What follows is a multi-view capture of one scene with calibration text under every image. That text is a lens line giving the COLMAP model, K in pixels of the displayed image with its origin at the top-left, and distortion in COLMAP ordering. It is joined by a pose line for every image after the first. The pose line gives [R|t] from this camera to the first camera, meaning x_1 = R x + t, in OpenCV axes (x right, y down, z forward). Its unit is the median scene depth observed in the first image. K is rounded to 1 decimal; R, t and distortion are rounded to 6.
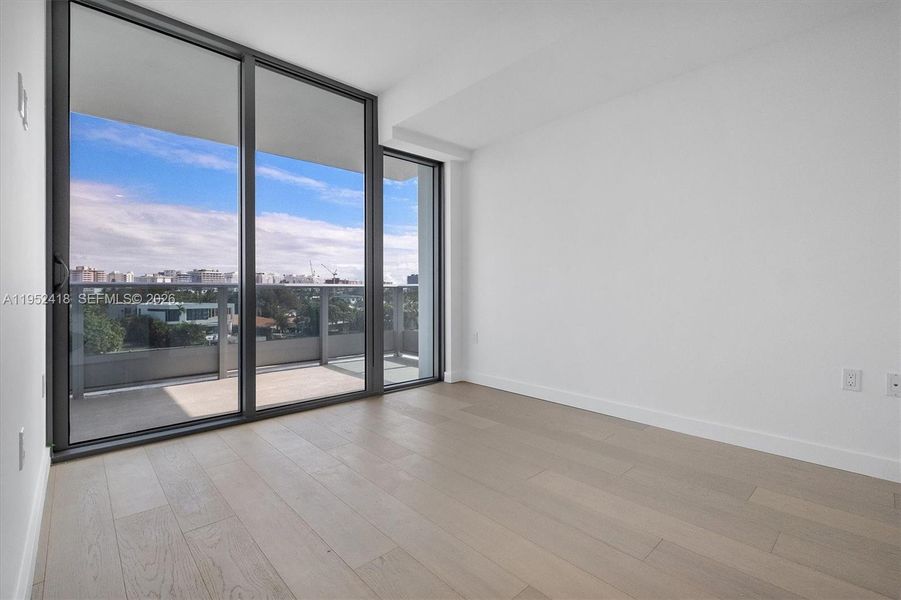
lens RADIAL K [[412.3, 0, 451.7], [0, 412.3, 293.4], [0, 0, 1]] dist [0.000351, -0.000039]
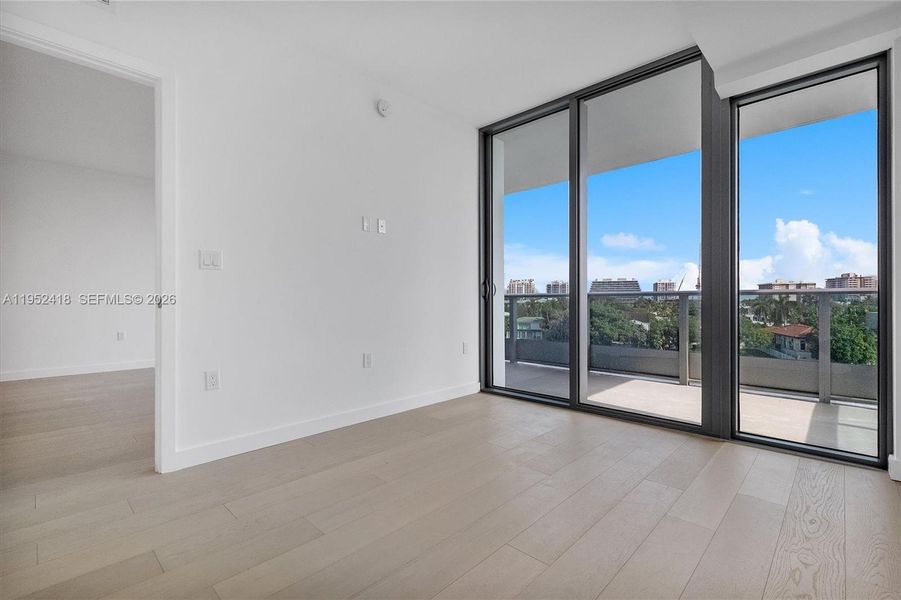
lens RADIAL K [[400.3, 0, 450.5], [0, 400.3, 300.0], [0, 0, 1]] dist [0.003473, 0.000122]
pose [[0.051011, 0.001347, -0.998697, 0.384508], [-0.004025, 0.999991, 0.001143, -0.001073], [0.998690, 0.003961, 0.051016, 0.359142]]
